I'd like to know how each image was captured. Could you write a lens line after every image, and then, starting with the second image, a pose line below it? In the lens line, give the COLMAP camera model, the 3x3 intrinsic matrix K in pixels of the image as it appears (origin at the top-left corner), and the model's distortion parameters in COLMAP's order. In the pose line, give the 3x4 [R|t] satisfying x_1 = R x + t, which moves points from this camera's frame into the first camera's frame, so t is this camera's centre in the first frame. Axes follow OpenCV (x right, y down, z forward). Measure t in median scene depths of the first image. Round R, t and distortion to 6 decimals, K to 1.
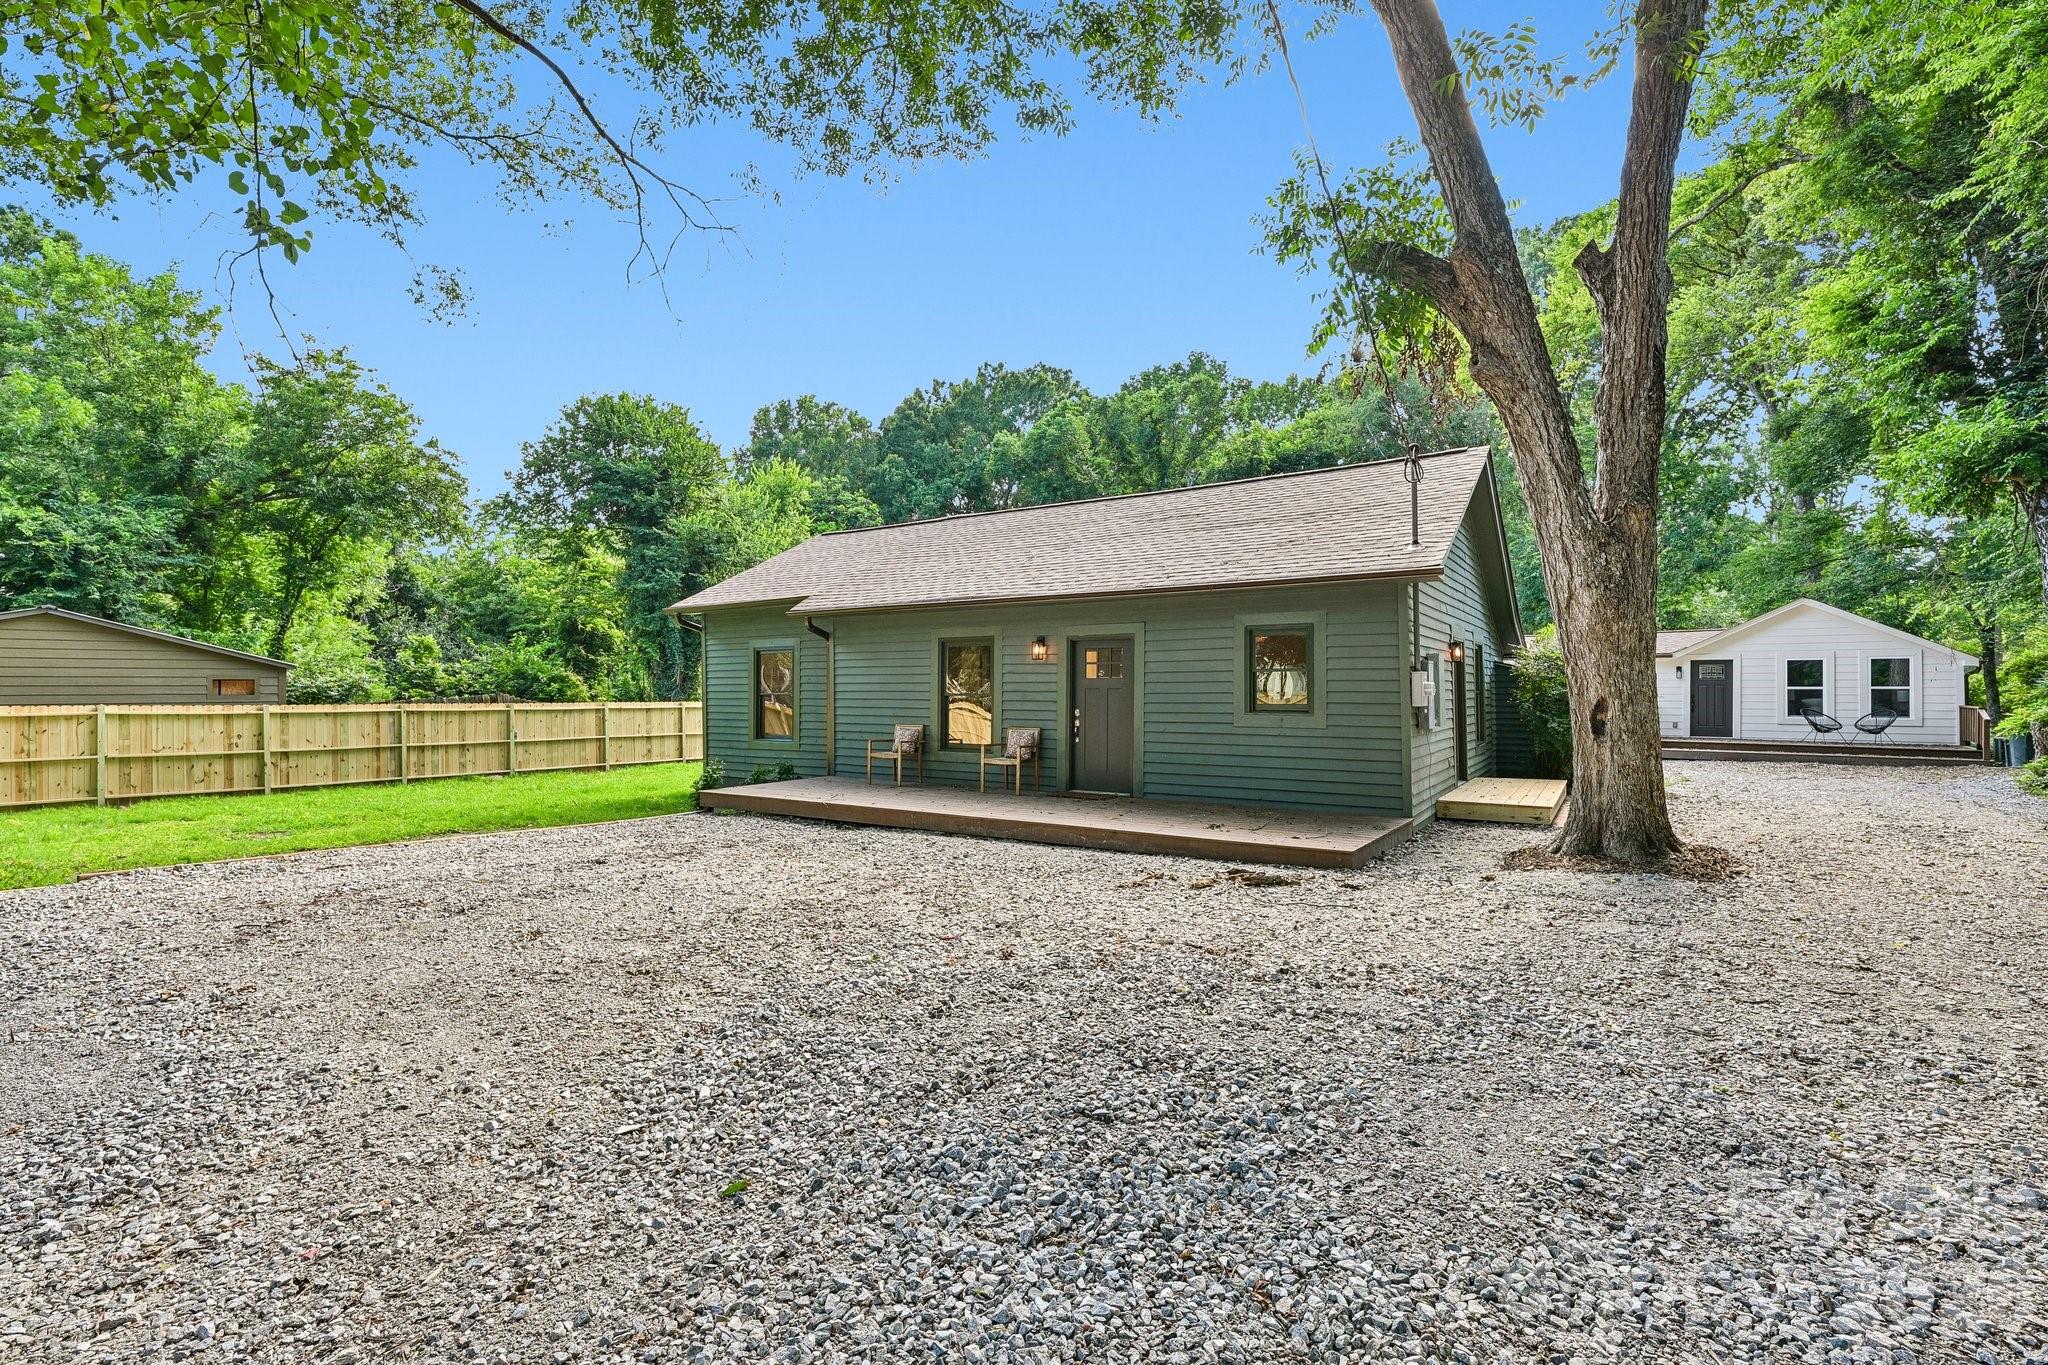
lens RADIAL K [[953.0, 0, 1028.7], [0, 953.0, 682.2], [0, 0, 1]] dist [-0.000250, 0.000744]
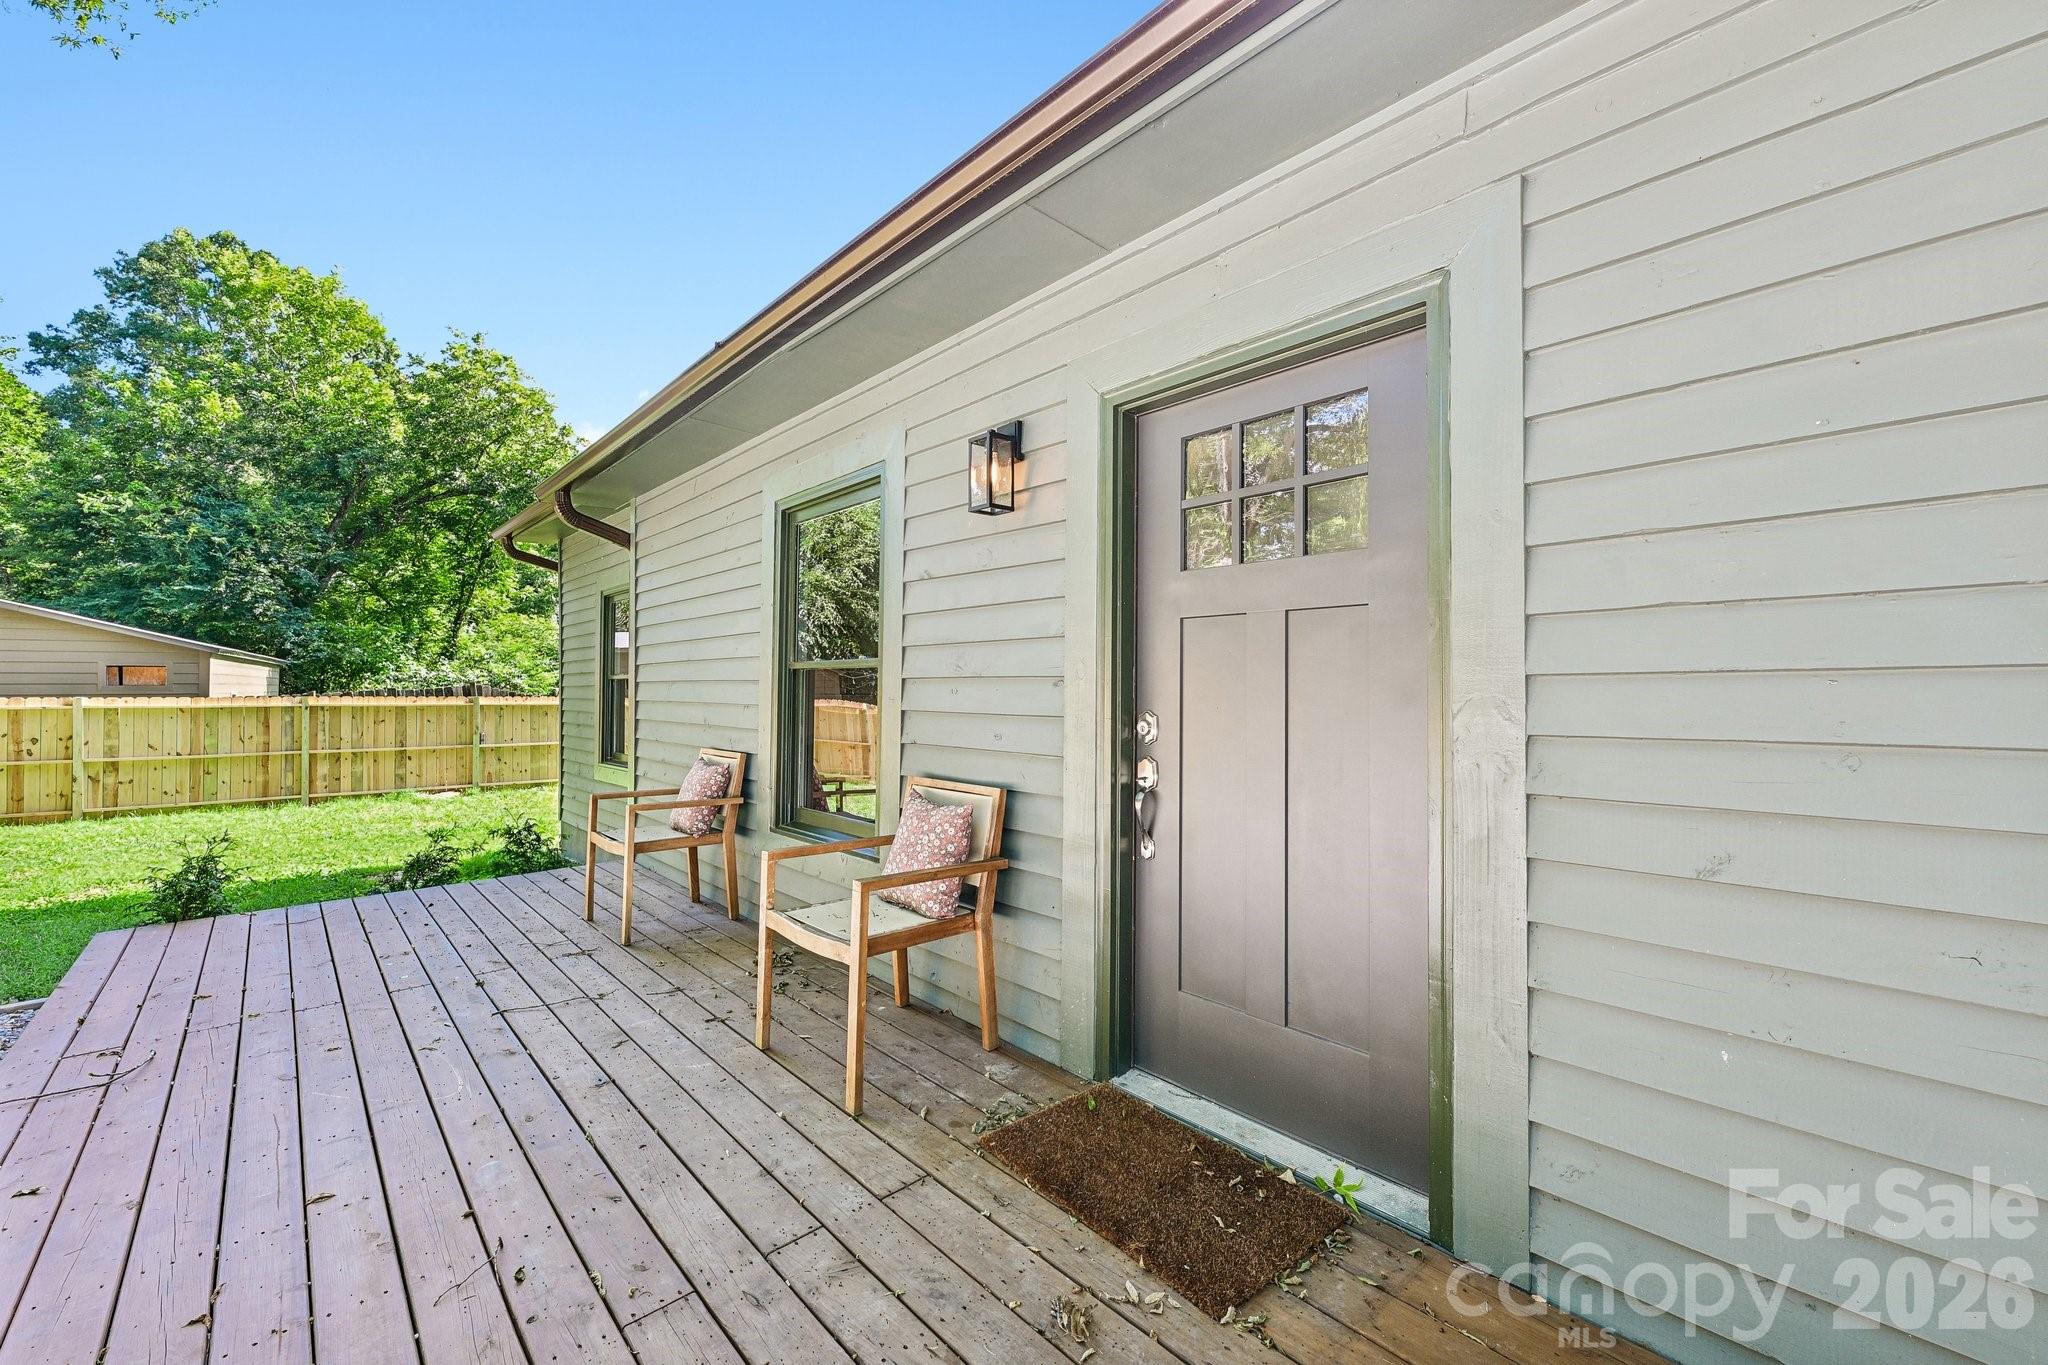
lens RADIAL K [[831.0, 0, 1022.3], [0, 831.0, 683.0], [0, 0, 1]] dist [0.000726, 0.000403]
pose [[0.967782, 0.000810, -0.251788, 0.048223], [-0.003122, 0.999957, -0.008780, 0.016048], [0.251770, 0.009283, 0.967742, 0.547072]]
